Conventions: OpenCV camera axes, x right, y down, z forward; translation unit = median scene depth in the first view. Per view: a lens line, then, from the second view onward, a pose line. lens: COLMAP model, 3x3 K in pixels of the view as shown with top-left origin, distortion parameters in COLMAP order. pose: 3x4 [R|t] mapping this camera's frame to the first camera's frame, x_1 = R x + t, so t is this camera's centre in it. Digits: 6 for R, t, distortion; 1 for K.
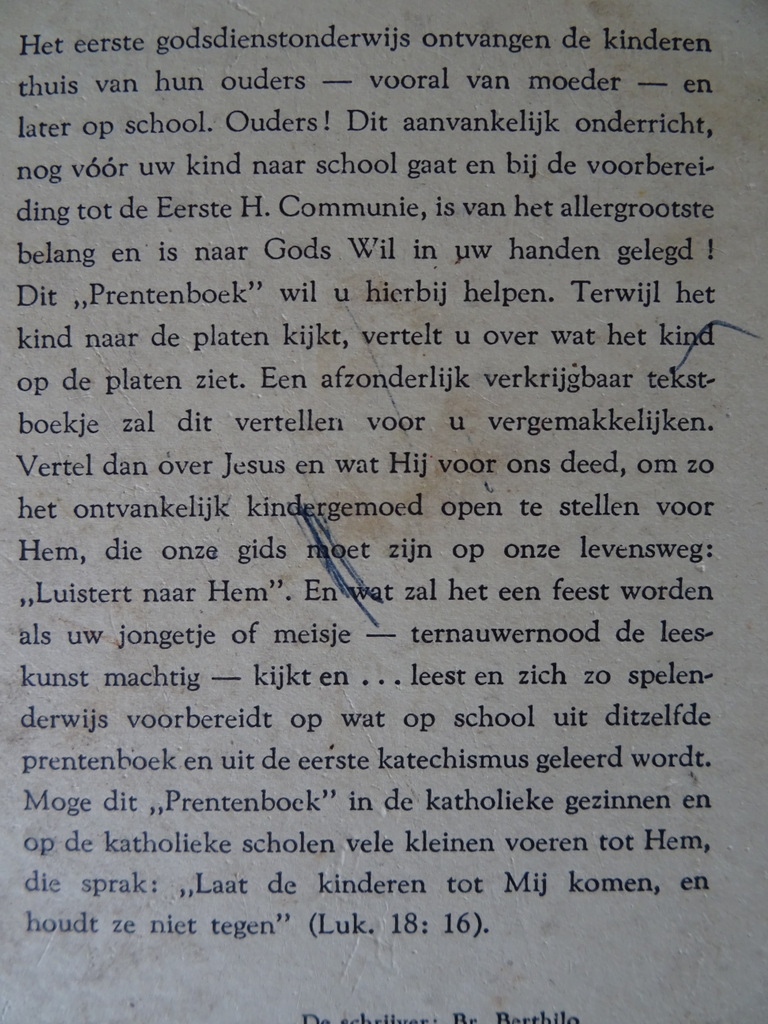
lens RADIAL K [[723.9, 0, 384.0], [0, 723.9, 512.0], [0, 0, 1]] dist [0.002644, -0.040751]
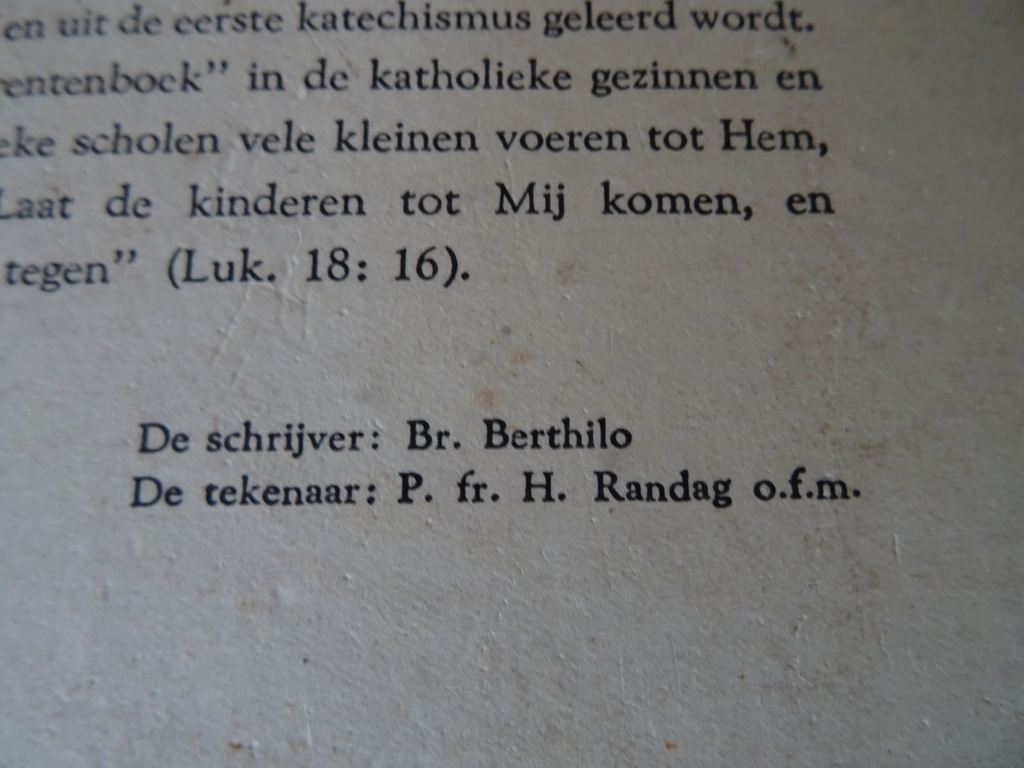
lens RADIAL K [[723.9, 0, 512.0], [0, 723.9, 384.0], [0, 0, 1]] dist [0.002644, -0.040751]
pose [[0.999952, -0.007463, 0.006416, 0.176039], [0.008610, 0.979147, -0.202970, 0.790412], [-0.004767, 0.203015, 0.979164, 0.434785]]
